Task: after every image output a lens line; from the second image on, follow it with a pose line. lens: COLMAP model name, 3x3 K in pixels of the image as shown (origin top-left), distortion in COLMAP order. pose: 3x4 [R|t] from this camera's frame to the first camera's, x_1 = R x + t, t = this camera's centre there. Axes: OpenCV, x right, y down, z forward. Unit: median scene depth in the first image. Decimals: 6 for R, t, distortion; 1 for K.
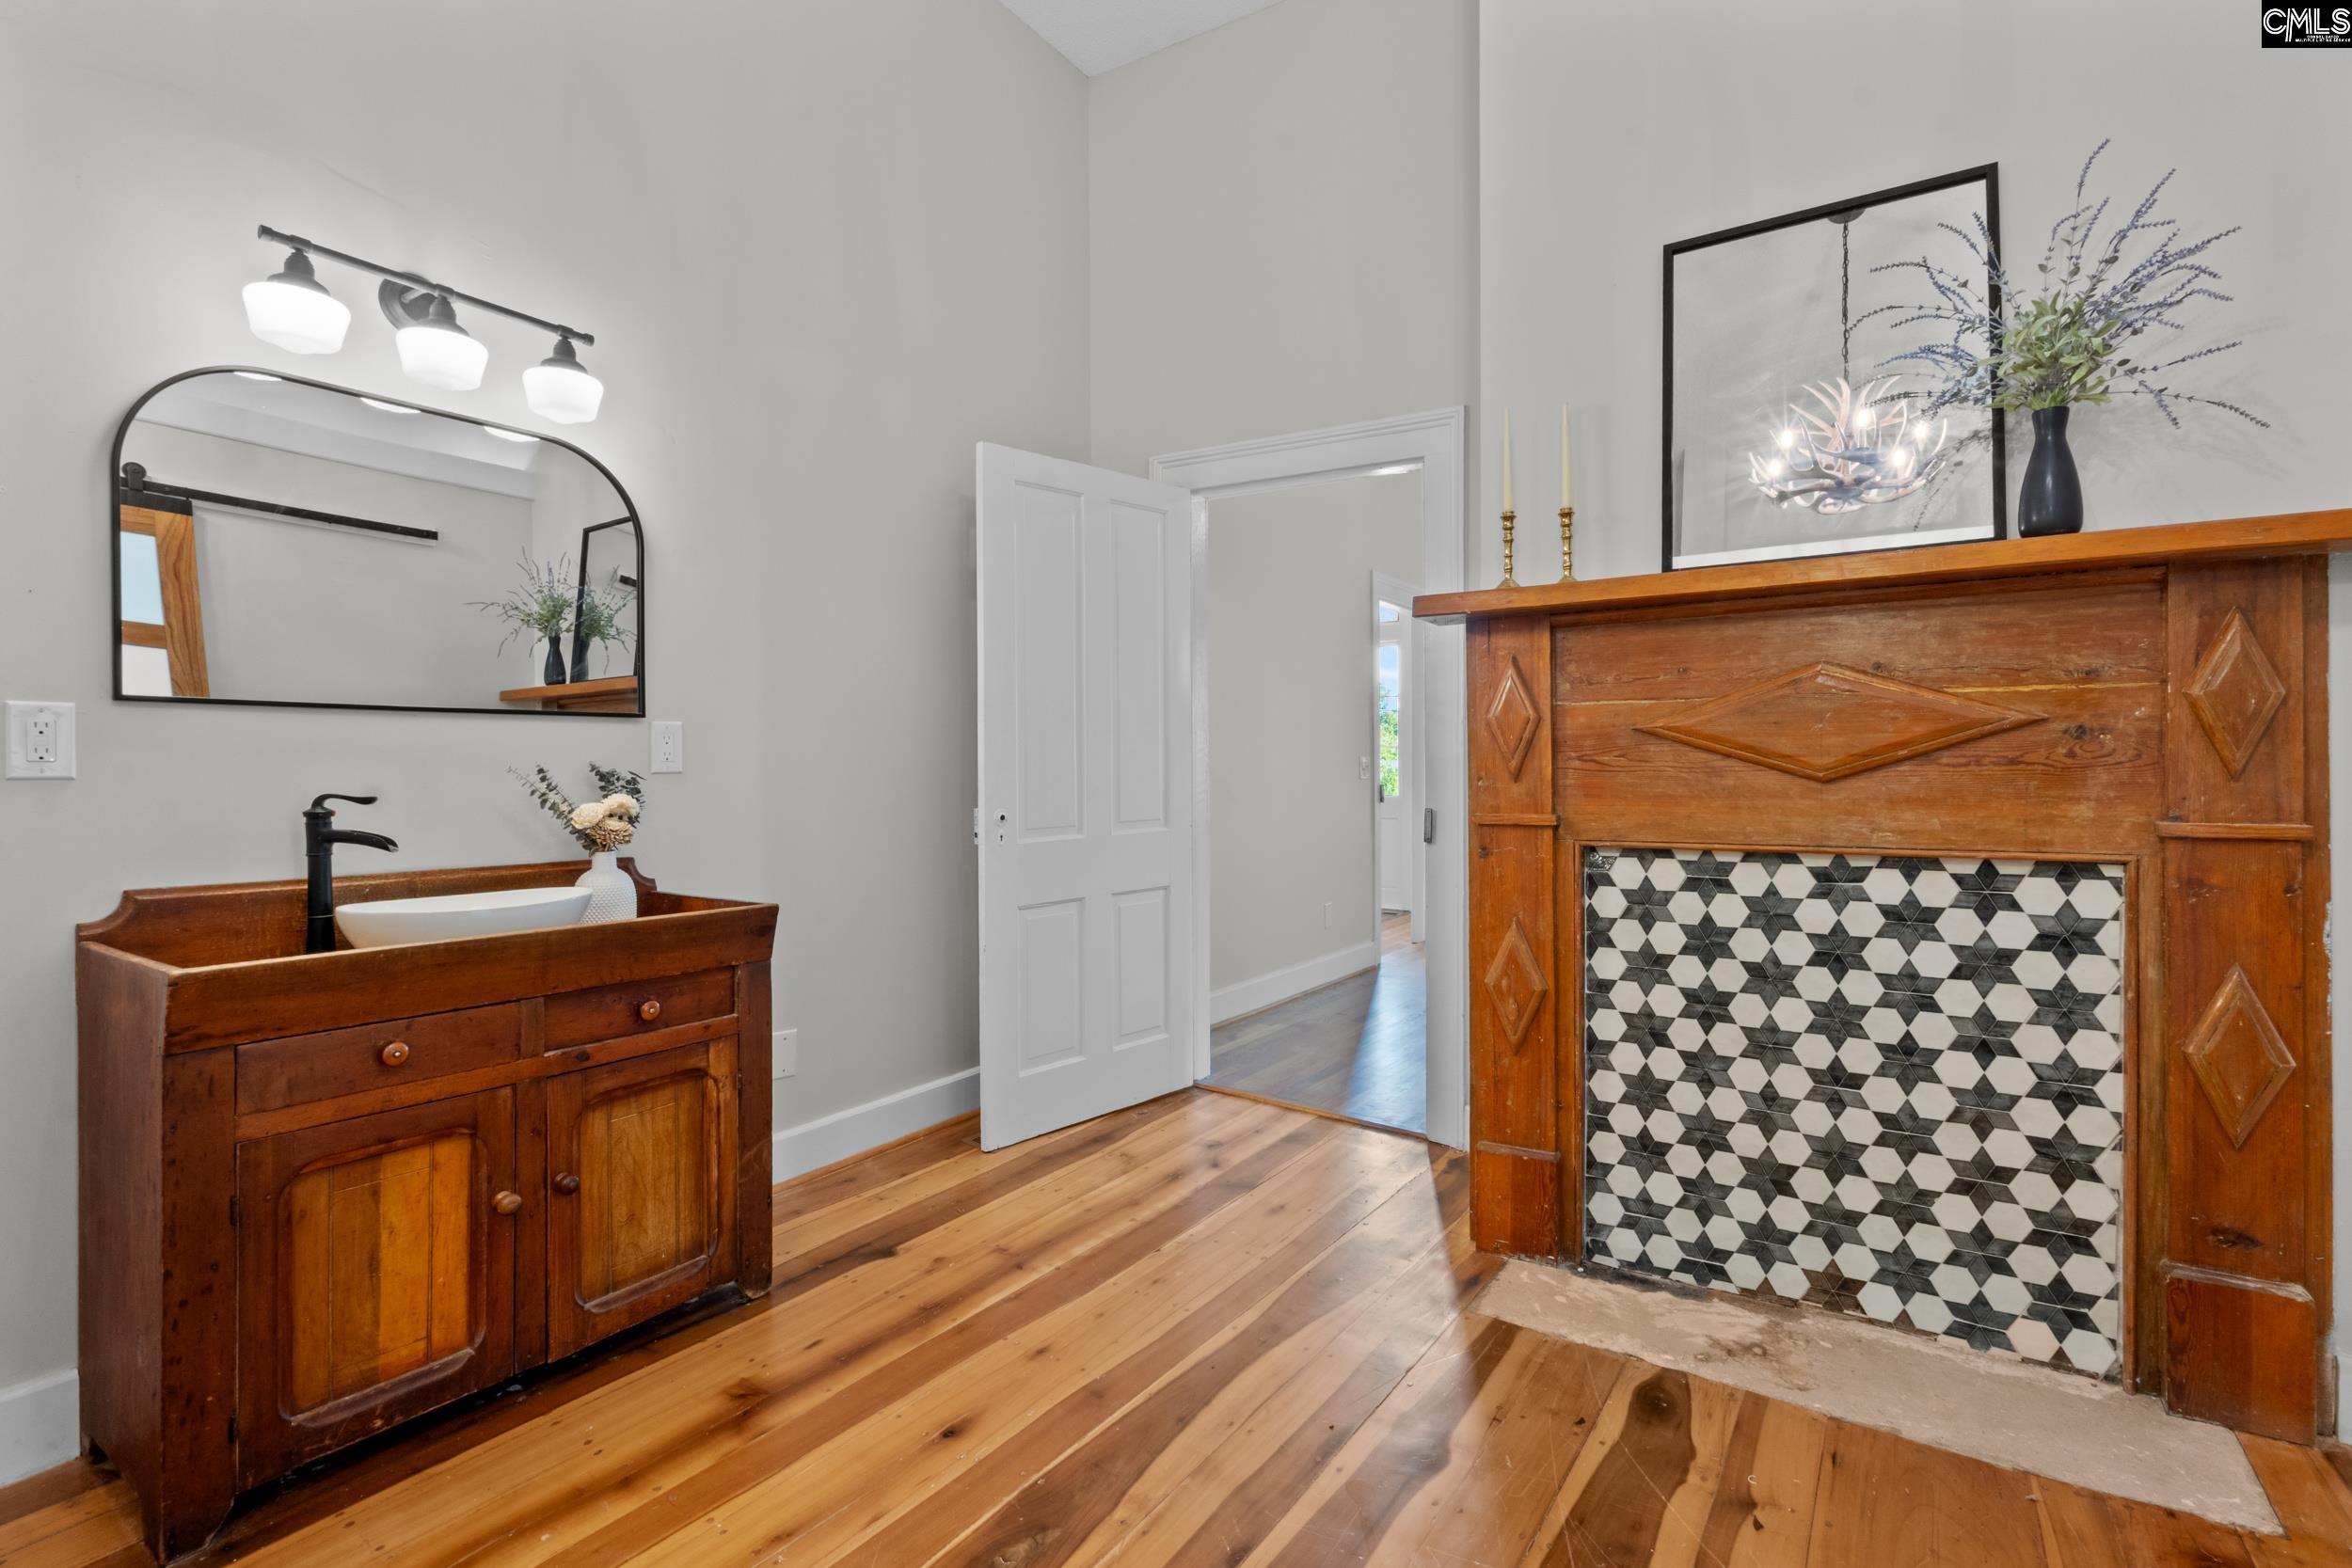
lens RADIAL K [[1092.6, 0, 1180.3], [0, 1092.6, 766.3], [0, 0, 1]] dist [-0.002897, -0.000378]
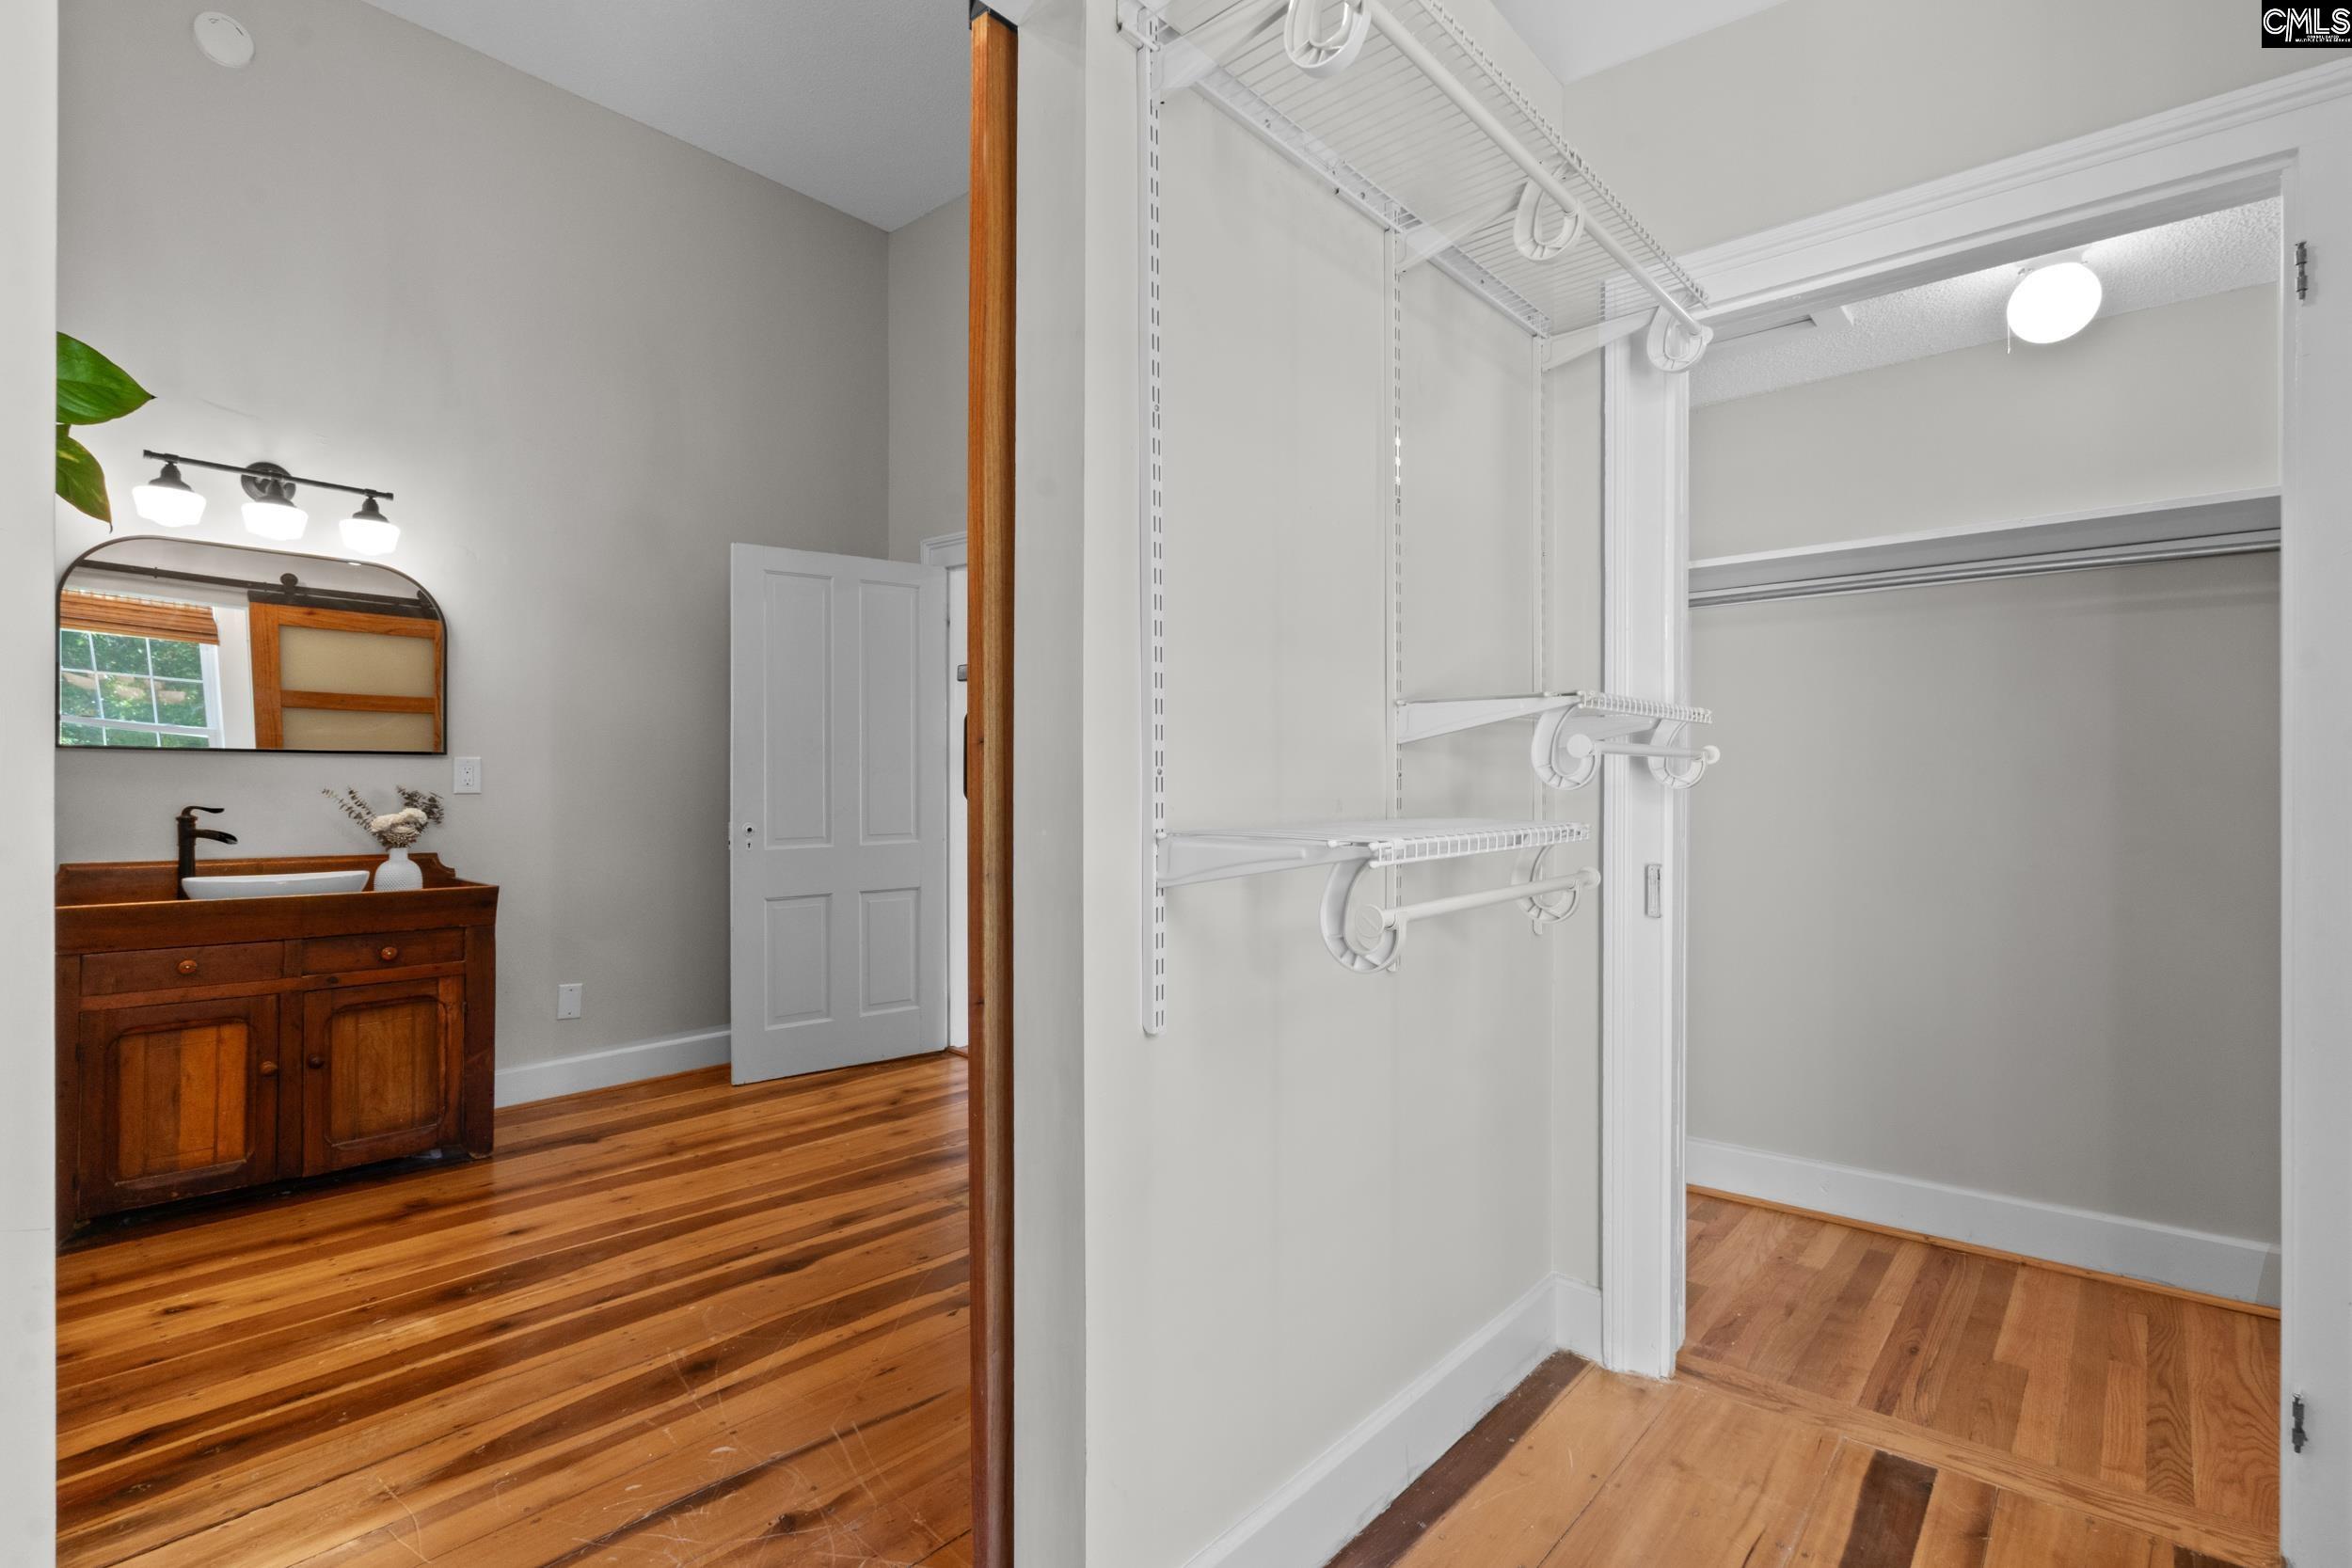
lens RADIAL K [[1084.6, 0, 1179.3], [0, 1084.6, 781.5], [0, 0, 1]] dist [-0.004987, -0.000322]
pose [[0.989544, 0.005999, -0.144110, 0.803496], [-0.006811, 0.999964, -0.005145, -0.011054], [0.144074, 0.006073, 0.989548, -0.311759]]
